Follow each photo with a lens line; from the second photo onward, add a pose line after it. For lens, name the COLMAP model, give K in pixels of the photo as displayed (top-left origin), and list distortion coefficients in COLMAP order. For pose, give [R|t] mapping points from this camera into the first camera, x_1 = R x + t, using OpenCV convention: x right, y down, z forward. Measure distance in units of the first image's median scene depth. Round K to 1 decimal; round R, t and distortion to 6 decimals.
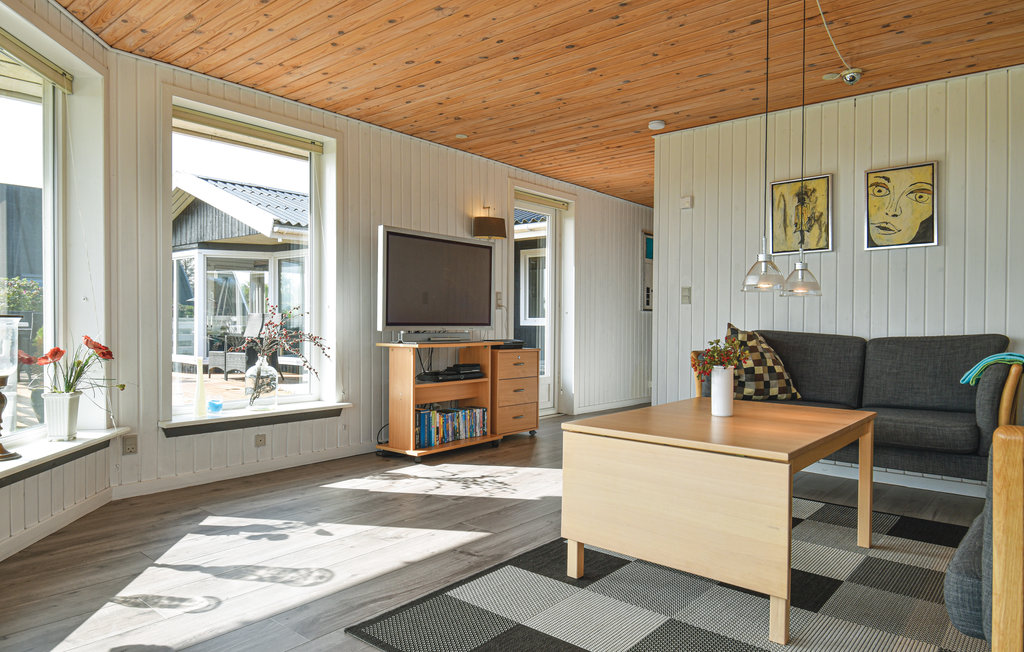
lens RADIAL K [[644.0, 0, 512.0], [0, 644.0, 326.0], [0, 0, 1]] dist [0.001495, 0.000217]
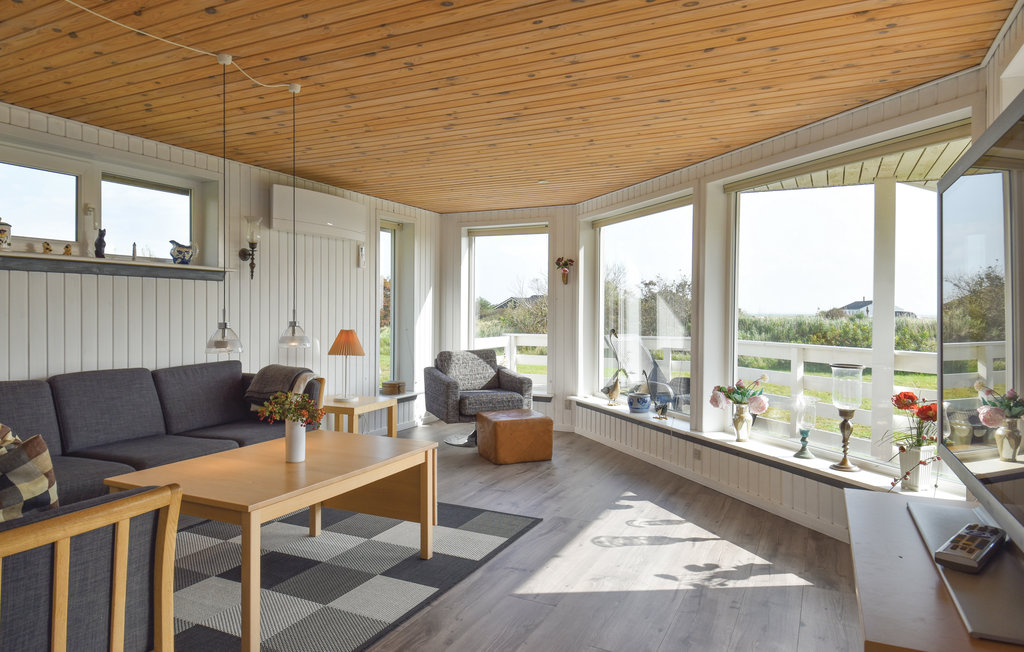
lens RADIAL K [[644.0, 0, 512.0], [0, 644.0, 326.0], [0, 0, 1]] dist [0.001495, 0.000217]
pose [[-0.970088, -0.010646, -0.242518, 0.222013], [-0.017186, 0.999543, 0.024867, -0.115849], [0.242143, 0.028291, -0.969828, 2.022336]]
